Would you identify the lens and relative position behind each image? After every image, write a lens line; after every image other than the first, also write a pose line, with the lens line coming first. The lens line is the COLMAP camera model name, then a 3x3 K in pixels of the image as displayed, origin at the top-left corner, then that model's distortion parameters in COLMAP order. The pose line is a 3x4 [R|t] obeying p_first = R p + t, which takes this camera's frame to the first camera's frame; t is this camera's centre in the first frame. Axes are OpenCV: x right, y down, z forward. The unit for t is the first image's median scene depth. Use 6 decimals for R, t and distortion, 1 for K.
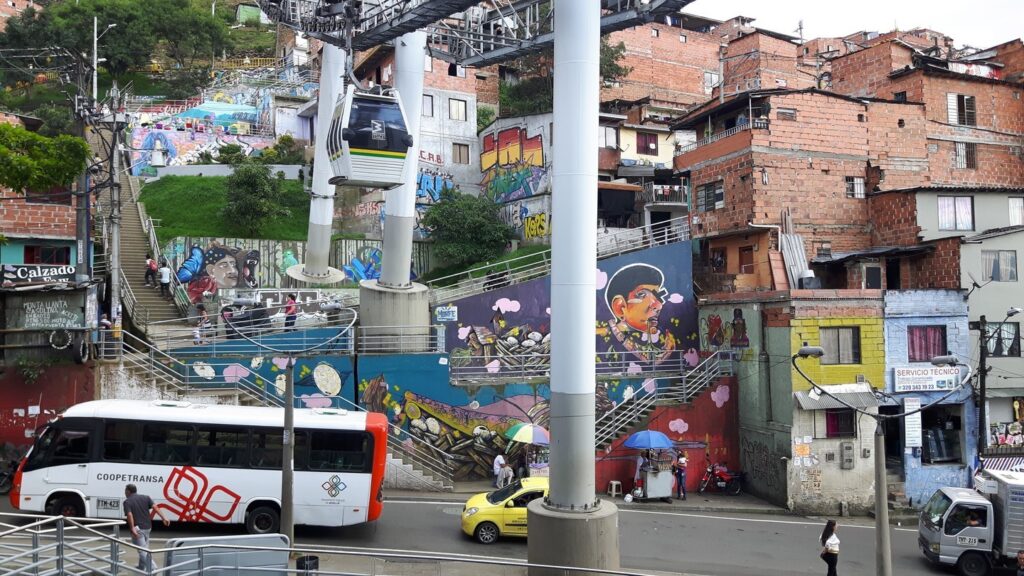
lens RADIAL K [[832.9, 0, 512.0], [0, 832.9, 288.0], [0, 0, 1]] dist [0.177783, -0.449172]
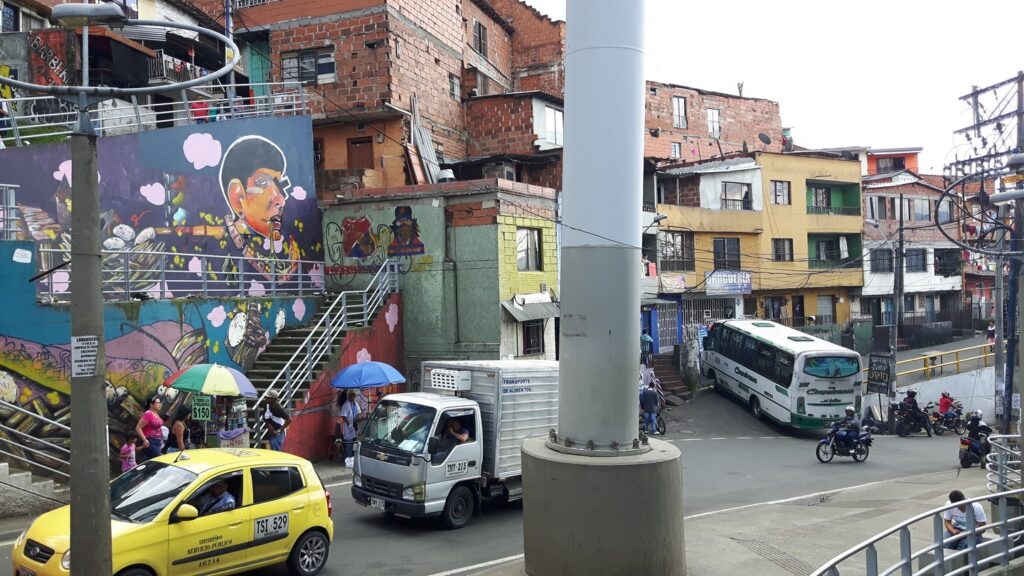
lens RADIAL K [[832.9, 0, 512.0], [0, 832.9, 288.0], [0, 0, 1]] dist [0.177783, -0.449172]
pose [[0.668679, -0.003572, 0.743543, -0.223058], [-0.011751, 0.999813, 0.015371, 0.081485], [-0.743459, -0.019016, 0.668511, 0.382048]]
